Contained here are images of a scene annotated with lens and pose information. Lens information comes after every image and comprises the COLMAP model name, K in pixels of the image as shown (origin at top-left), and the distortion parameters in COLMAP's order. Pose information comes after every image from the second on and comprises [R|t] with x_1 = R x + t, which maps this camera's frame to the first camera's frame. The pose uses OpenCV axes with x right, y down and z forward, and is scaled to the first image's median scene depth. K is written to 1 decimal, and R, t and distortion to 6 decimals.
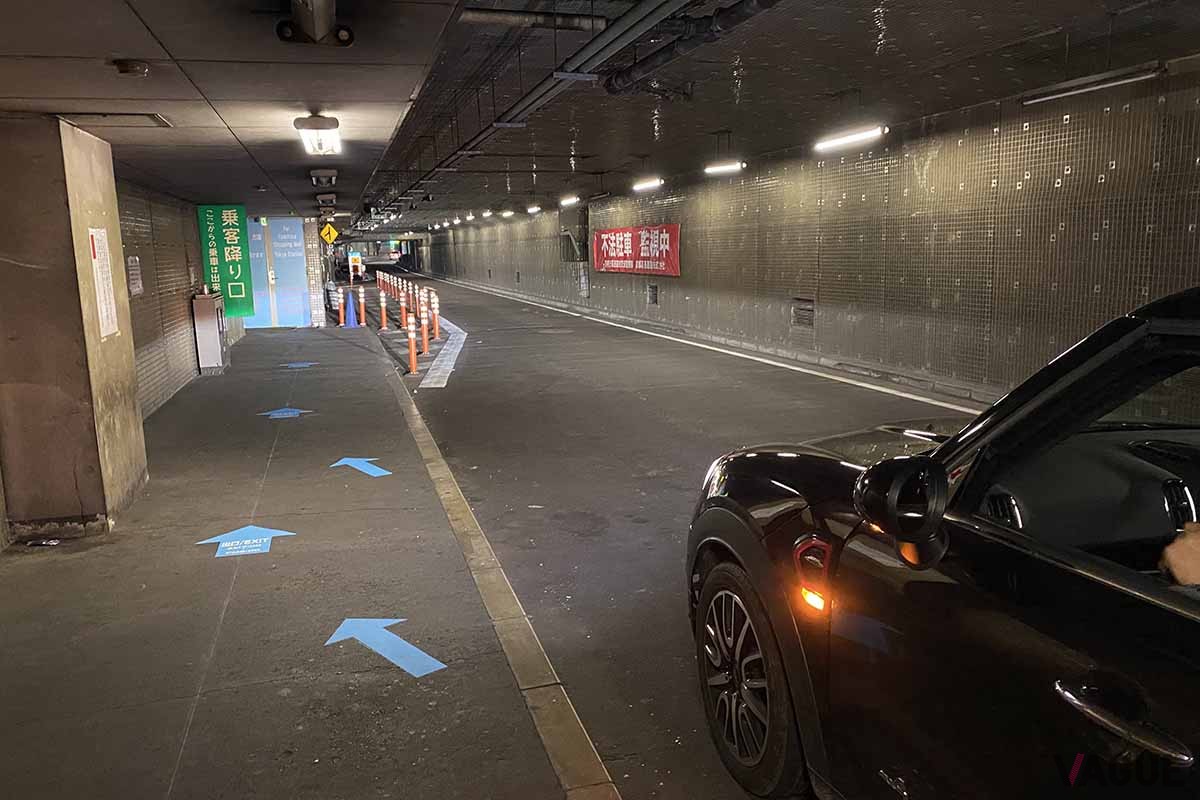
lens RADIAL K [[910.7, 0, 600.0], [0, 910.7, 400.0], [0, 0, 1]] dist [0.093055, -0.176585]
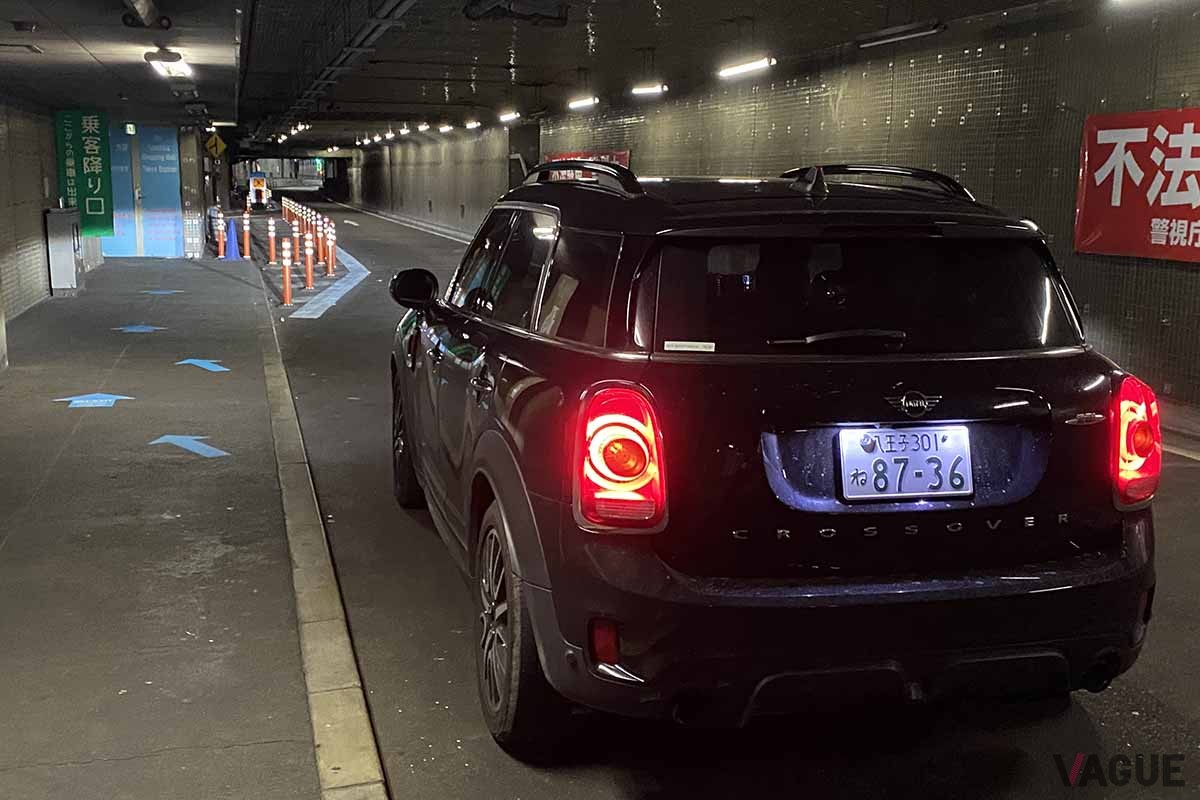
lens RADIAL K [[1296.9, 0, 617.5], [0, 1296.9, 404.4], [0, 0, 1]] dist [0.151013, -0.416138]
pose [[0.999366, 0.035294, 0.004749, 0.081170], [-0.035320, 0.999360, 0.005657, 0.034453], [-0.004547, -0.005821, 0.999973, -0.200896]]
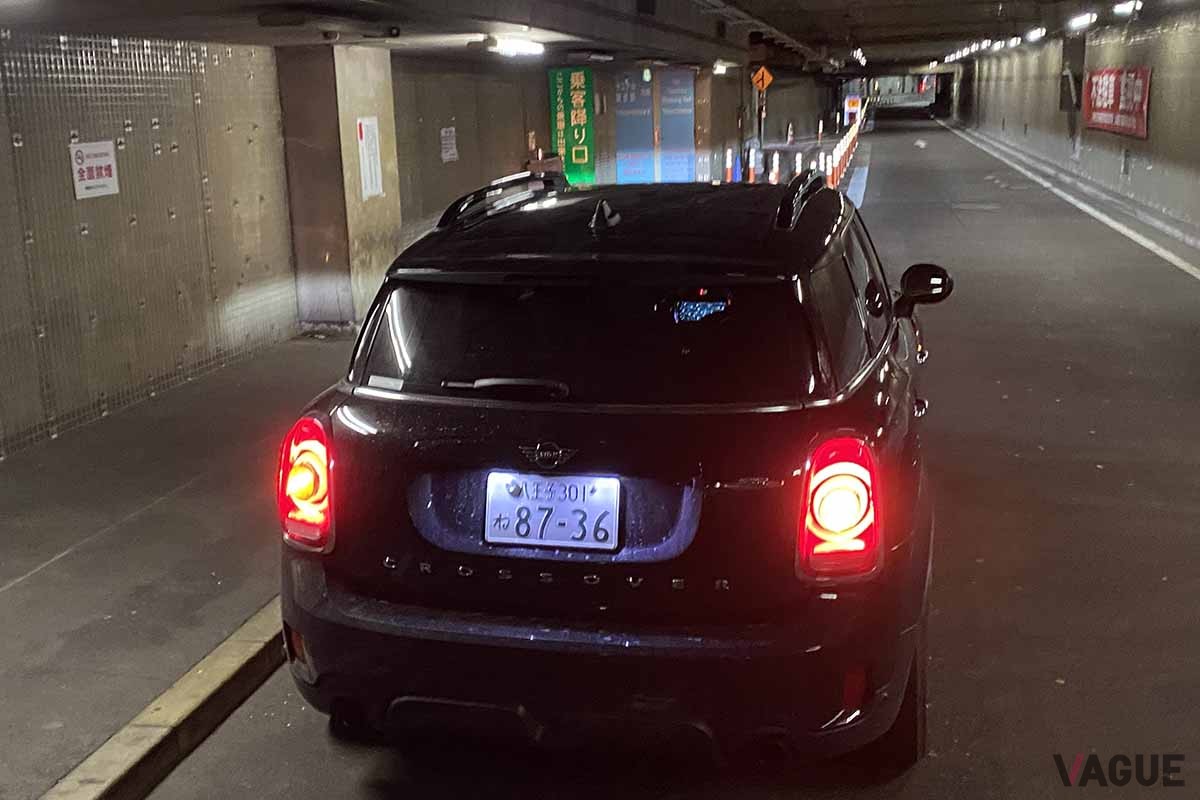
lens RADIAL K [[1294.0, 0, 595.0], [0, 1294.0, 385.7], [0, 0, 1]] dist [0.179151, -0.524259]
pose [[0.882849, 0.097701, -0.459382, 0.210528], [-0.067334, 0.994349, 0.082074, 0.009020], [0.464805, -0.041527, 0.884439, -0.178332]]
